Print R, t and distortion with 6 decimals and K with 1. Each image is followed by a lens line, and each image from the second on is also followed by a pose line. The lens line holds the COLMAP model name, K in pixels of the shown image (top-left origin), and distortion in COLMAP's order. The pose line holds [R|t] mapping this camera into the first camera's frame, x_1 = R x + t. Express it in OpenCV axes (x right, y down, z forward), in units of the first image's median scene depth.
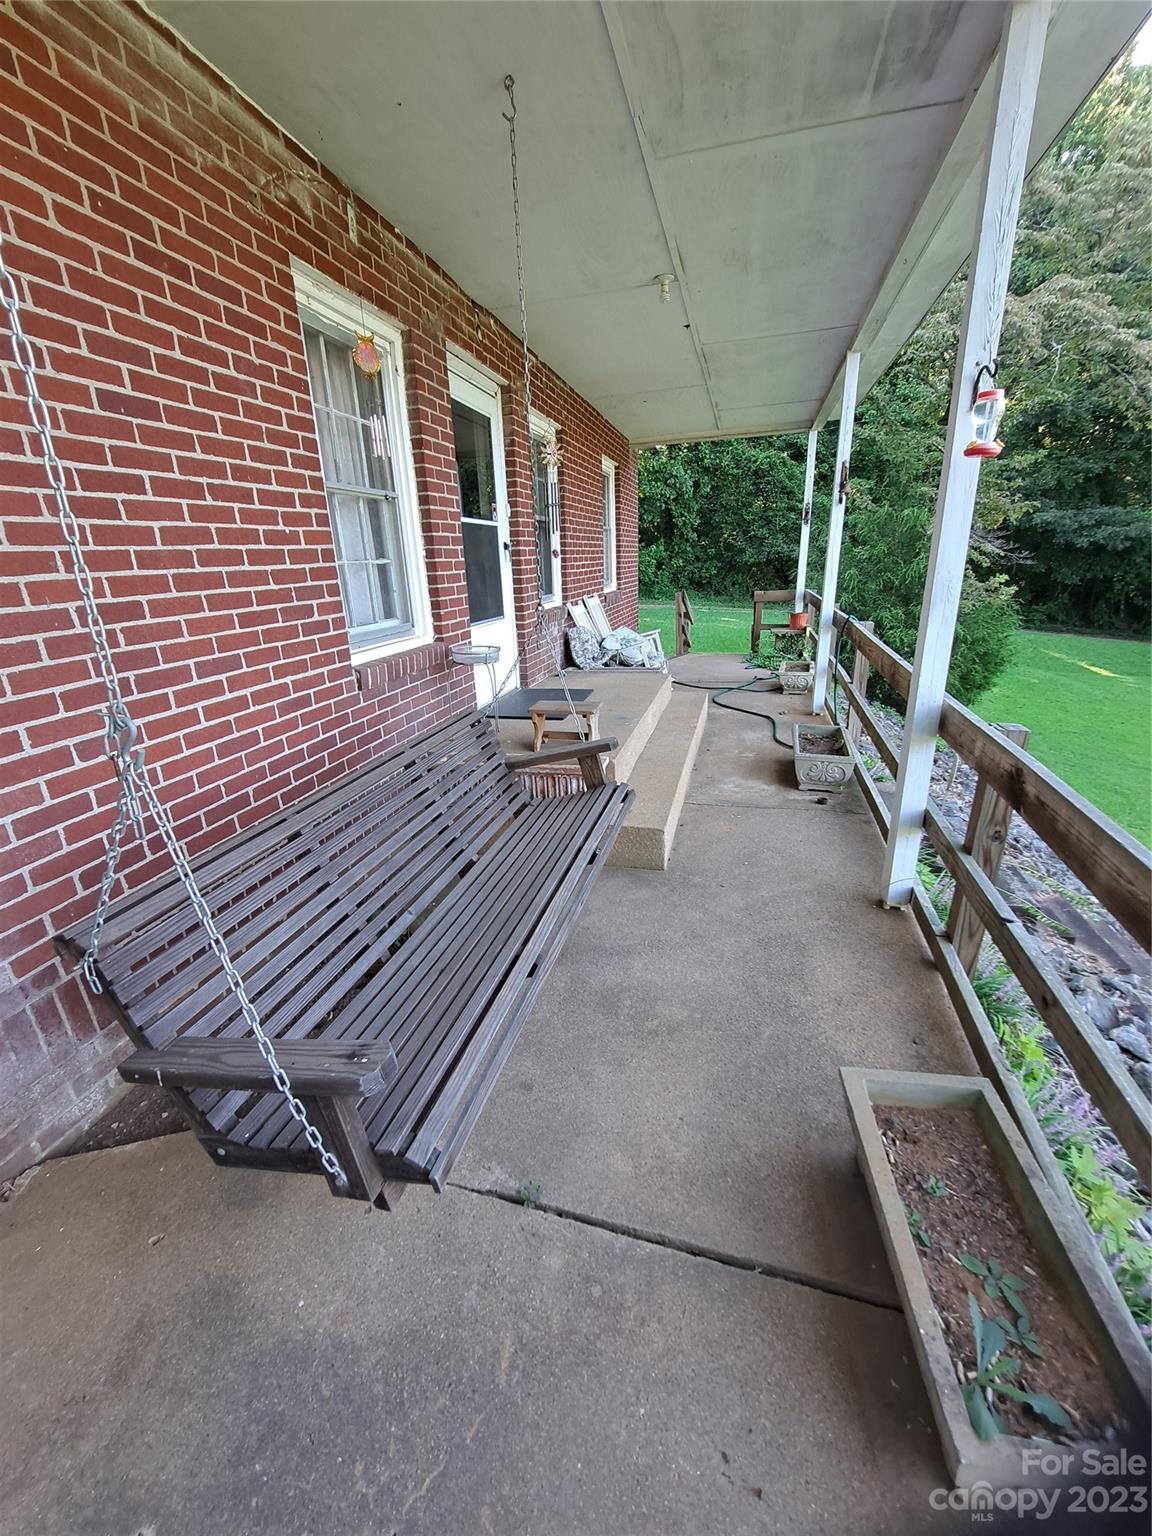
lens RADIAL K [[610.0, 0, 576.0], [0, 610.0, 778.4], [0, 0, 1]] dist [-0.014307, -0.000525]
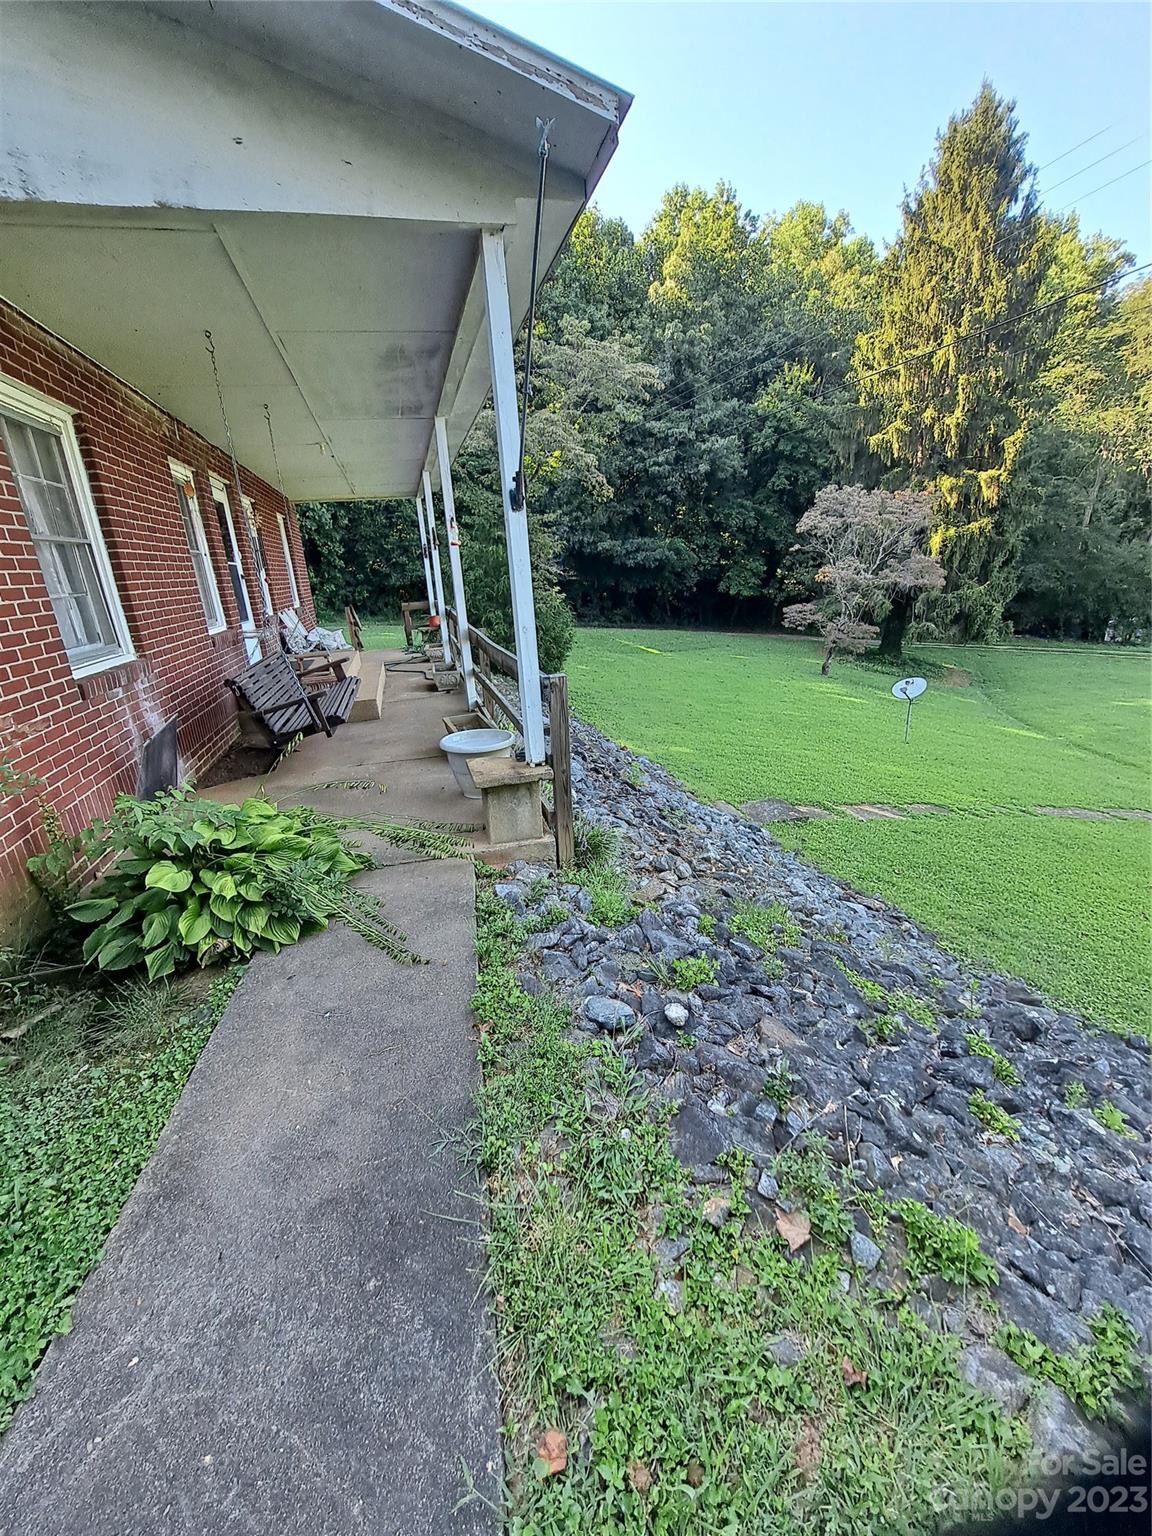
lens RADIAL K [[610.0, 0, 576.0], [0, 610.0, 778.4], [0, 0, 1]] dist [-0.014307, -0.000525]
pose [[0.859953, -0.178755, 0.478045, -0.115713], [0.195570, 0.980577, 0.014856, 0.160805], [-0.471416, 0.080716, 0.878210, -0.433407]]
